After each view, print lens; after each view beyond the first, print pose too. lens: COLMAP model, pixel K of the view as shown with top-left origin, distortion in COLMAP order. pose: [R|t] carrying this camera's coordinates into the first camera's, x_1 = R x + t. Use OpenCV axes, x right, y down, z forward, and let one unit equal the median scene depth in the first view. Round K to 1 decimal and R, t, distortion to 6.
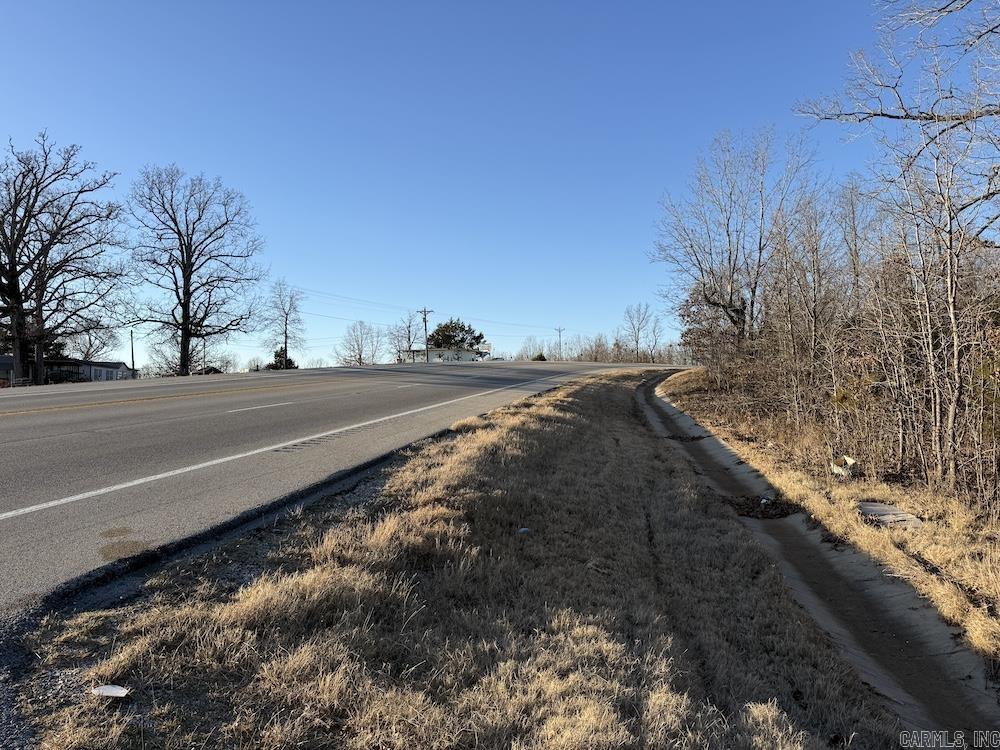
lens RADIAL K [[685.4, 0, 495.2], [0, 685.4, 379.3], [0, 0, 1]] dist [0.056261, -0.131912]
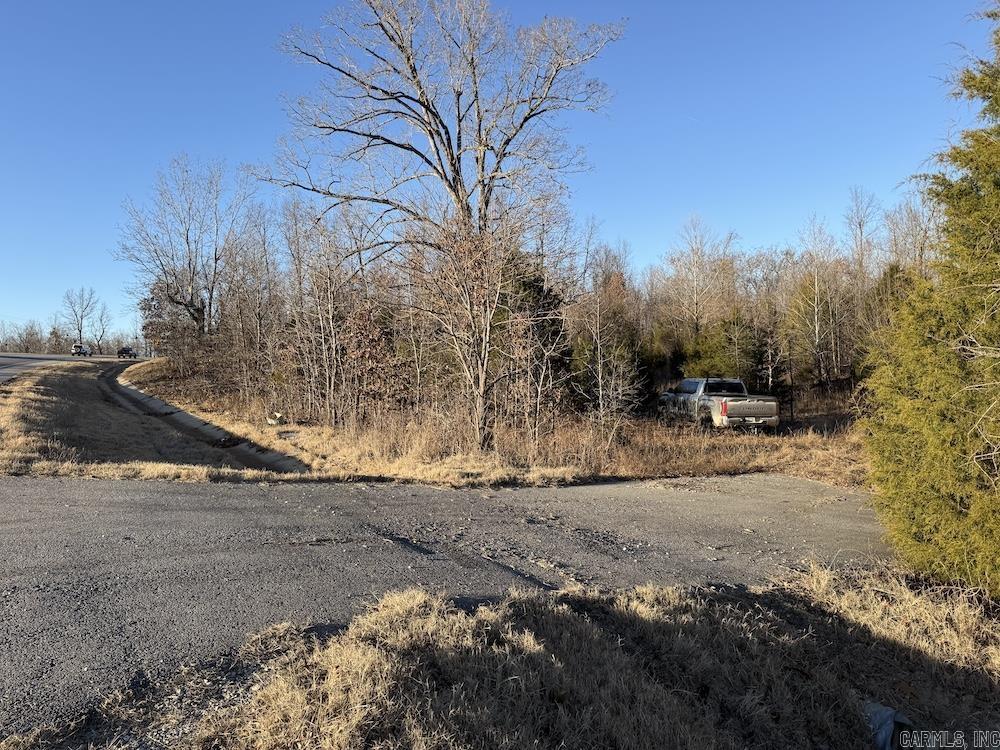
lens RADIAL K [[685.4, 0, 495.2], [0, 685.4, 379.3], [0, 0, 1]] dist [0.056261, -0.131912]
pose [[0.731787, -0.024909, 0.681078, -0.083300], [0.016679, 0.999687, 0.018640, 0.006945], [-0.681330, -0.002281, 0.731973, -0.213258]]
